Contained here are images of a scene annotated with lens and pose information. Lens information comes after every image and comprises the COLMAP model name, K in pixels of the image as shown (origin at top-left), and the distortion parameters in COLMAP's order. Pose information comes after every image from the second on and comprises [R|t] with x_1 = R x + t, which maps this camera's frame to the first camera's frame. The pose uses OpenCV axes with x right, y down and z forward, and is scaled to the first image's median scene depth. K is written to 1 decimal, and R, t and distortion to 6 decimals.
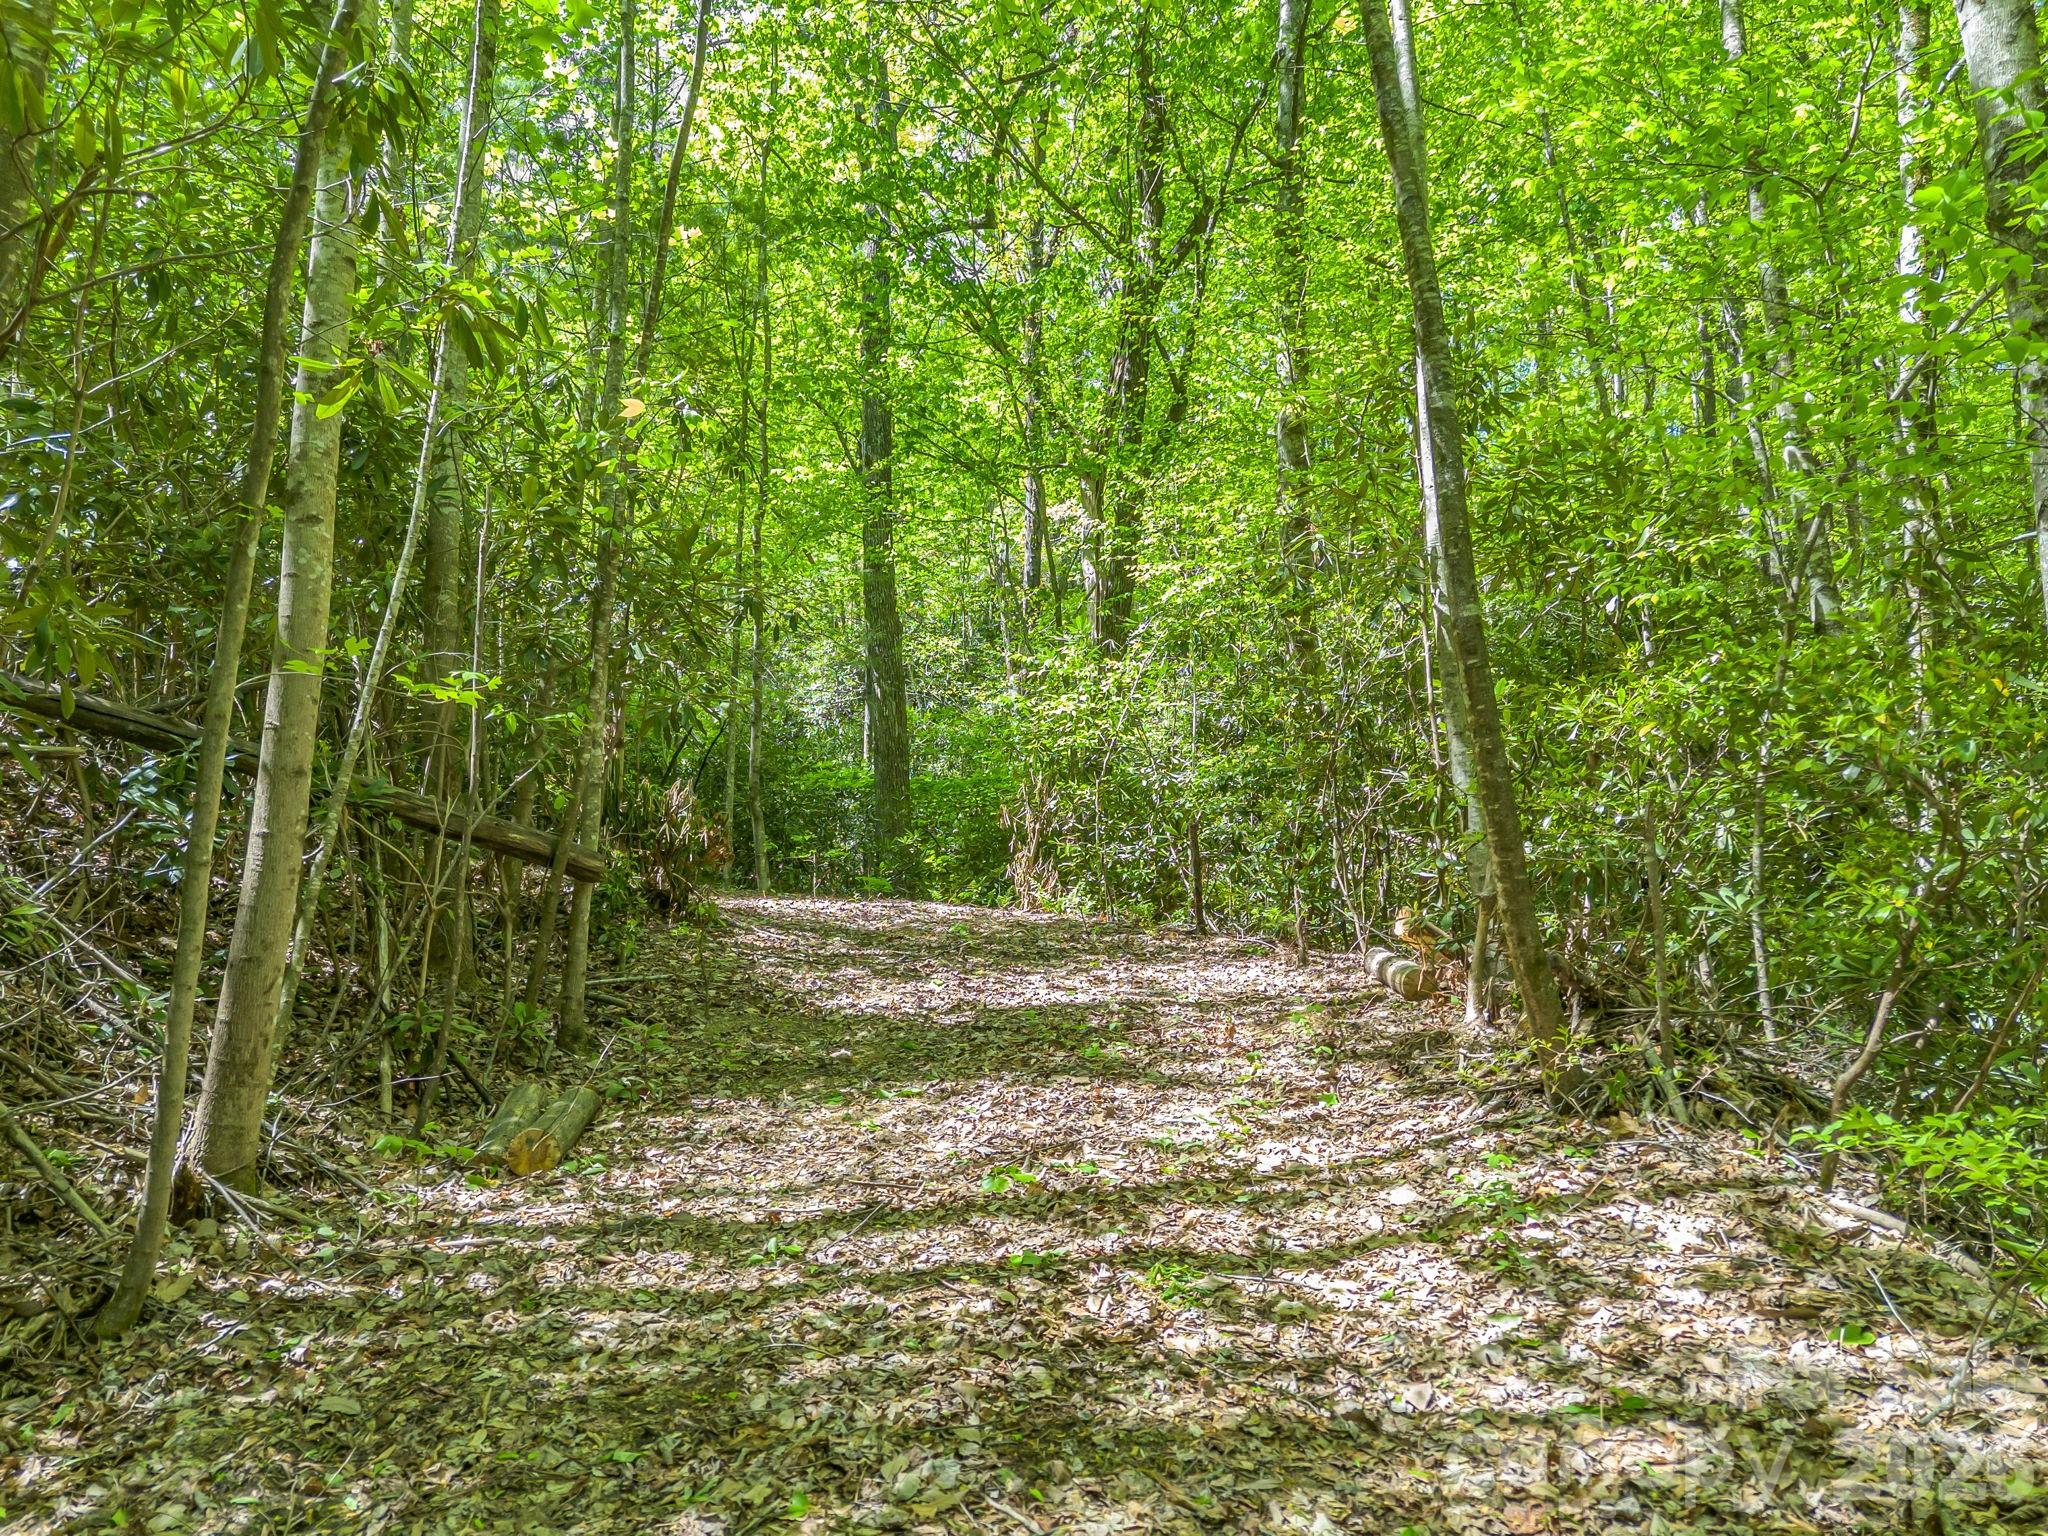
lens RADIAL K [[1474.4, 0, 1024.0], [0, 1474.4, 768.0], [0, 0, 1]] dist [0.072168, -0.067440]
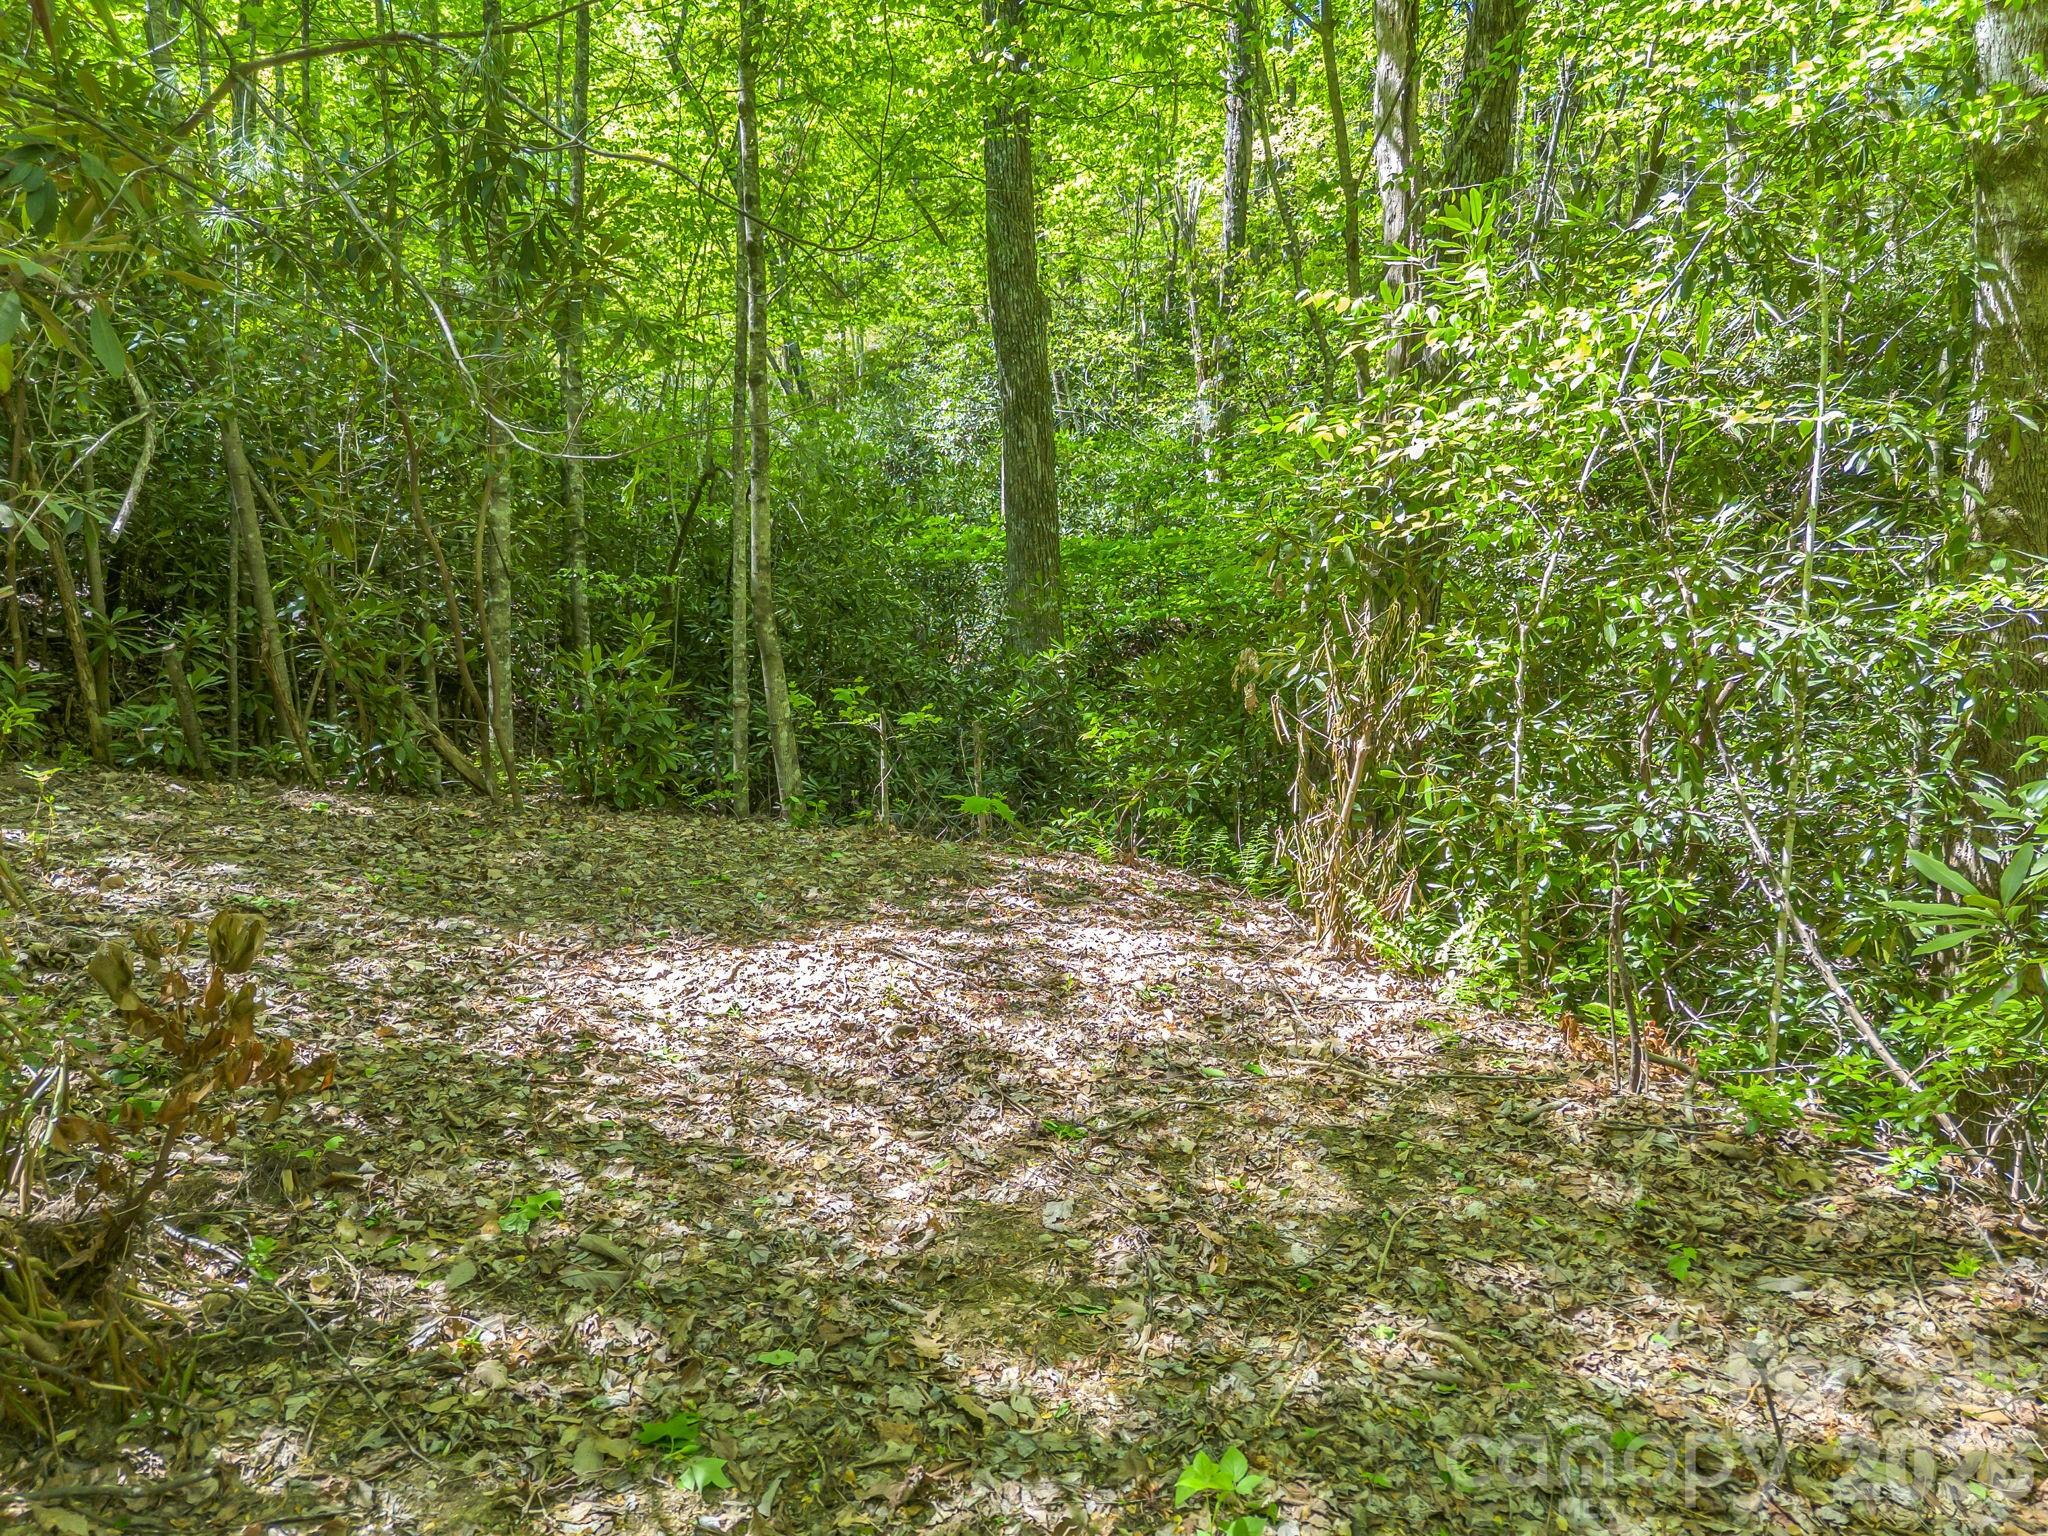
lens RADIAL K [[1474.4, 0, 1024.0], [0, 1474.4, 768.0], [0, 0, 1]] dist [0.072168, -0.067440]
pose [[0.993862, 0.004121, -0.110549, -0.014223], [0.016221, 0.983076, 0.182479, -0.010505], [0.109430, -0.183152, 0.976975, 0.242551]]
